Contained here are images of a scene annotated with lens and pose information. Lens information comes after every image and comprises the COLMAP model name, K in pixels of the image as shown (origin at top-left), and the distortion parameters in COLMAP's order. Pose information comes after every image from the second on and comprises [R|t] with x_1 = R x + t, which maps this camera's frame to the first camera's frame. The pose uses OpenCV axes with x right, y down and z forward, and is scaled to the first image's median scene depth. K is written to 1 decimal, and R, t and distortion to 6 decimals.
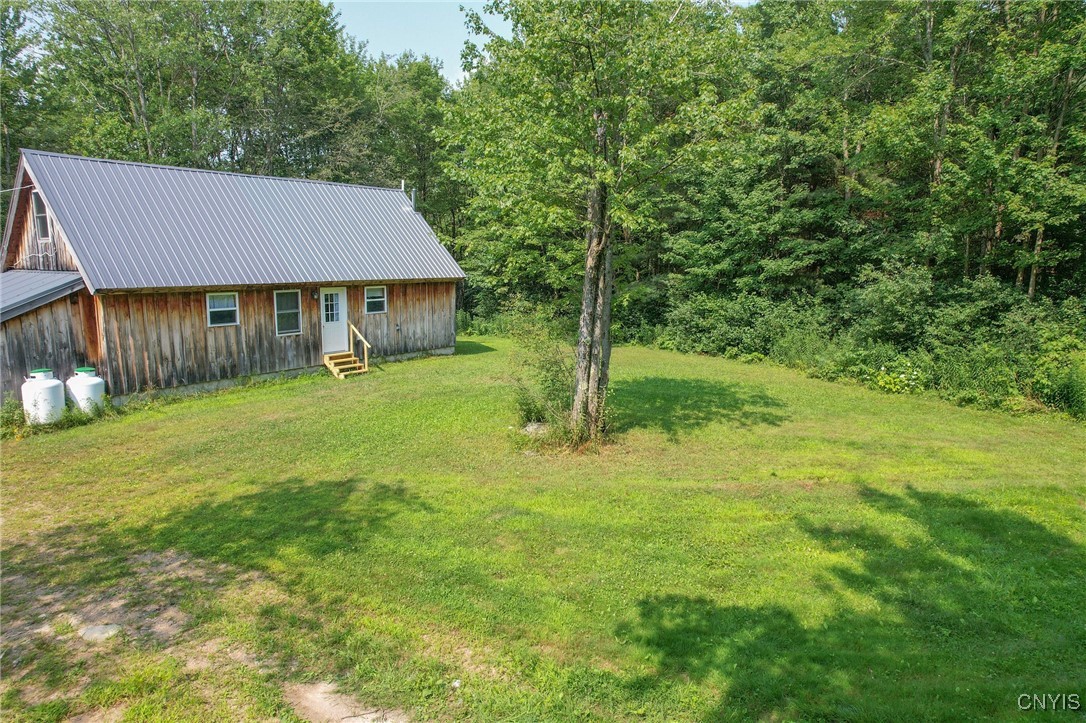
lens RADIAL K [[694.5, 0, 543.0], [0, 694.5, 361.5], [0, 0, 1]] dist [-0.072511, 0.067682]
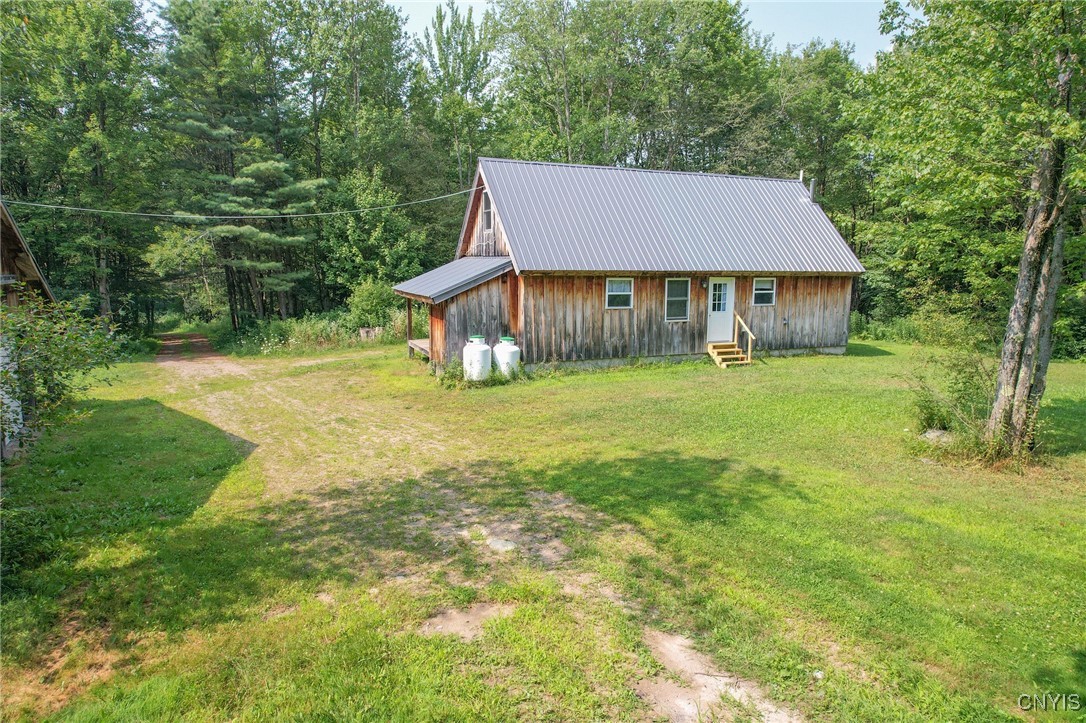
lens RADIAL K [[694.5, 0, 543.0], [0, 694.5, 361.5], [0, 0, 1]] dist [-0.072511, 0.067682]
pose [[0.855297, 0.076945, -0.512393, -0.002415], [-0.080177, 0.996655, 0.015833, 0.026835], [0.511897, 0.027541, 0.858605, 0.003751]]
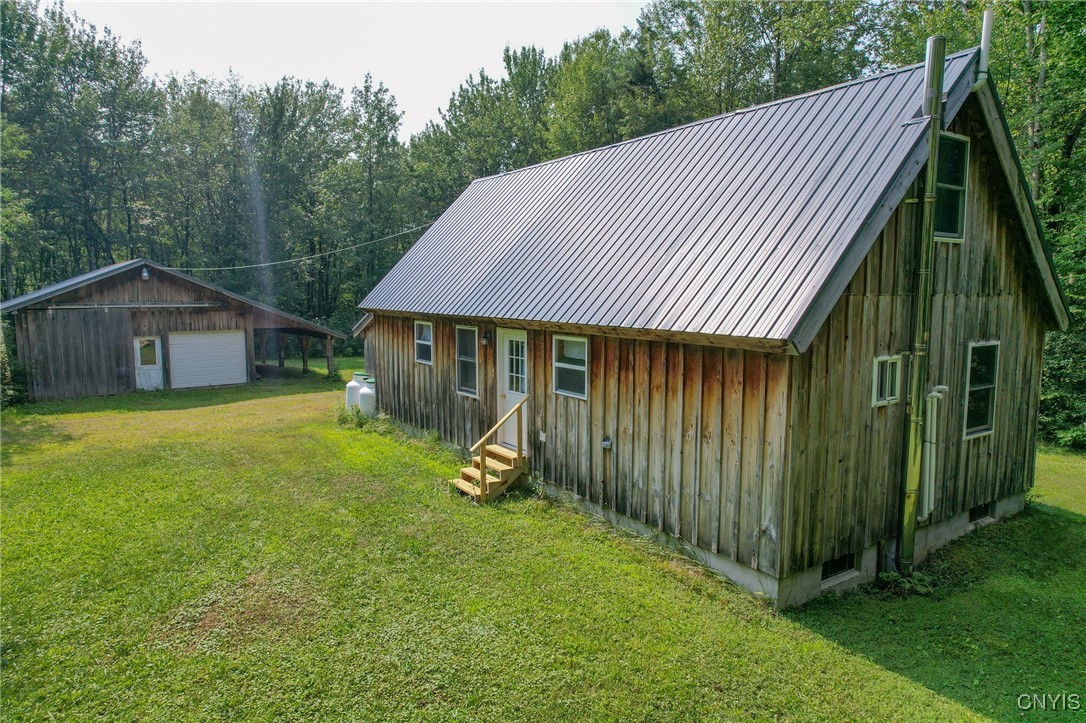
lens RADIAL K [[701.1, 0, 543.0], [0, 701.1, 361.5], [0, 0, 1]] dist [-0.090761, 0.101751]
pose [[-0.358006, 0.093475, -0.929028, 0.269733], [-0.142148, 0.977922, 0.153172, -0.226295], [0.922836, 0.186896, -0.336815, 1.605584]]
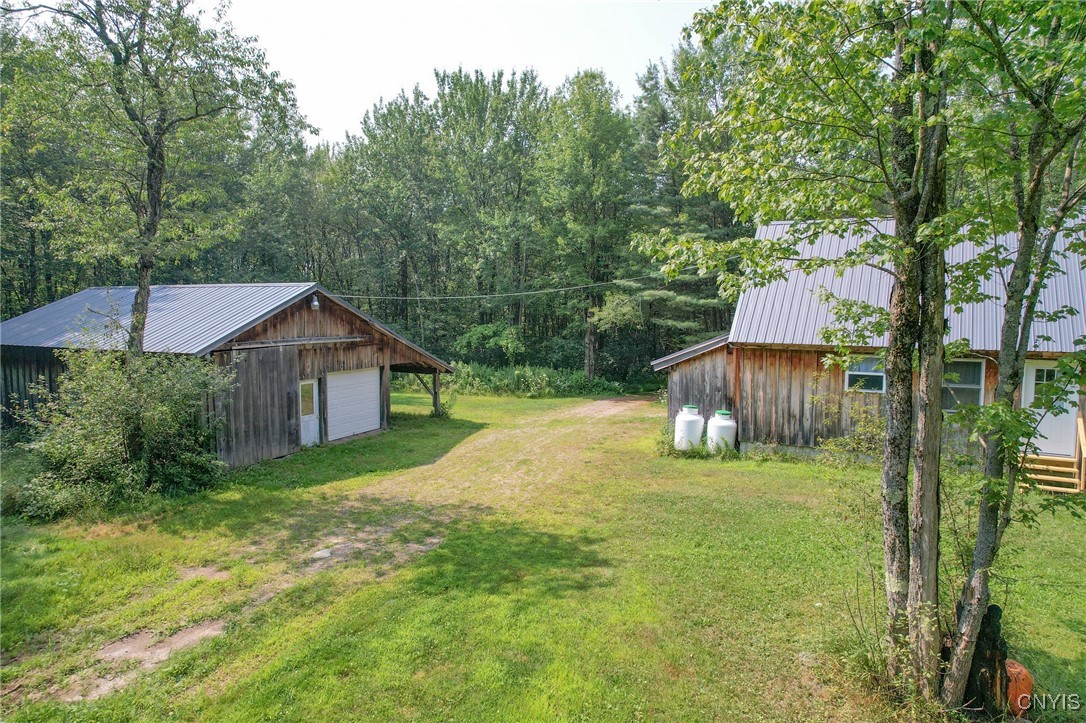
lens RADIAL K [[692.9, 0, 543.0], [0, 692.9, 361.5], [0, 0, 1]] dist [-0.071286, 0.066918]
pose [[0.101028, 0.077155, -0.991887, 0.417743], [-0.149980, 0.986776, 0.061481, -0.095758], [0.983514, 0.142552, 0.111263, 0.566290]]
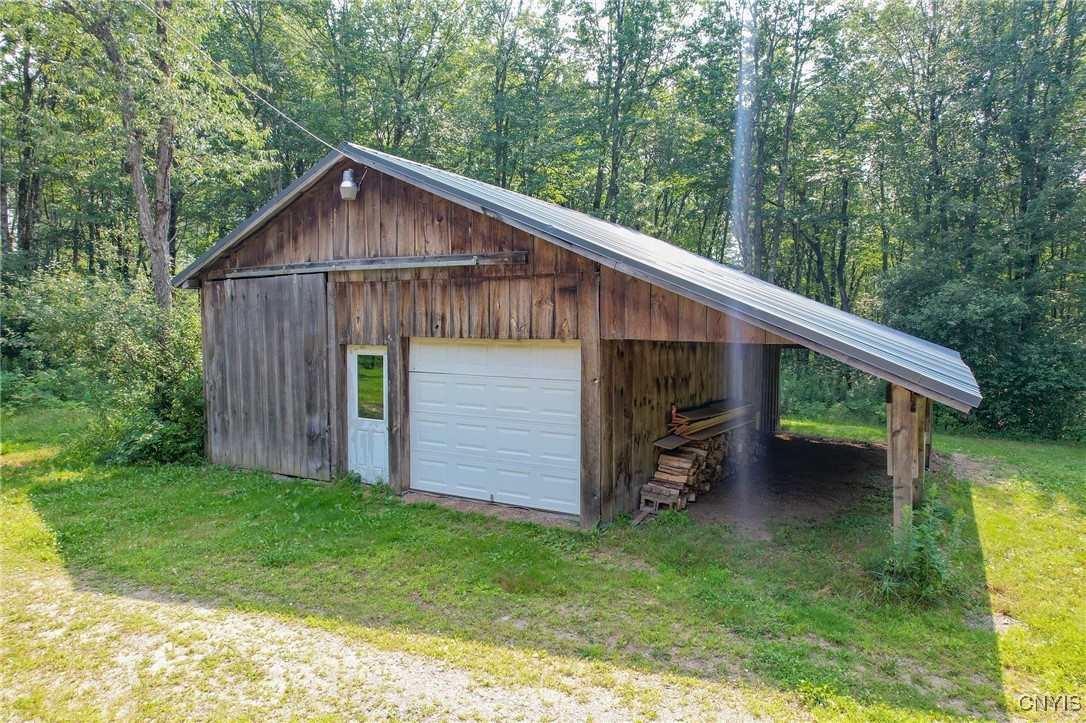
lens RADIAL K [[694.5, 0, 543.0], [0, 694.5, 361.5], [0, 0, 1]] dist [-0.072511, 0.067682]
pose [[-0.999950, -0.006989, -0.007093, -0.959794], [-0.008276, 0.979450, 0.201516, -0.036393], [0.005539, 0.201565, -0.979459, 0.883188]]
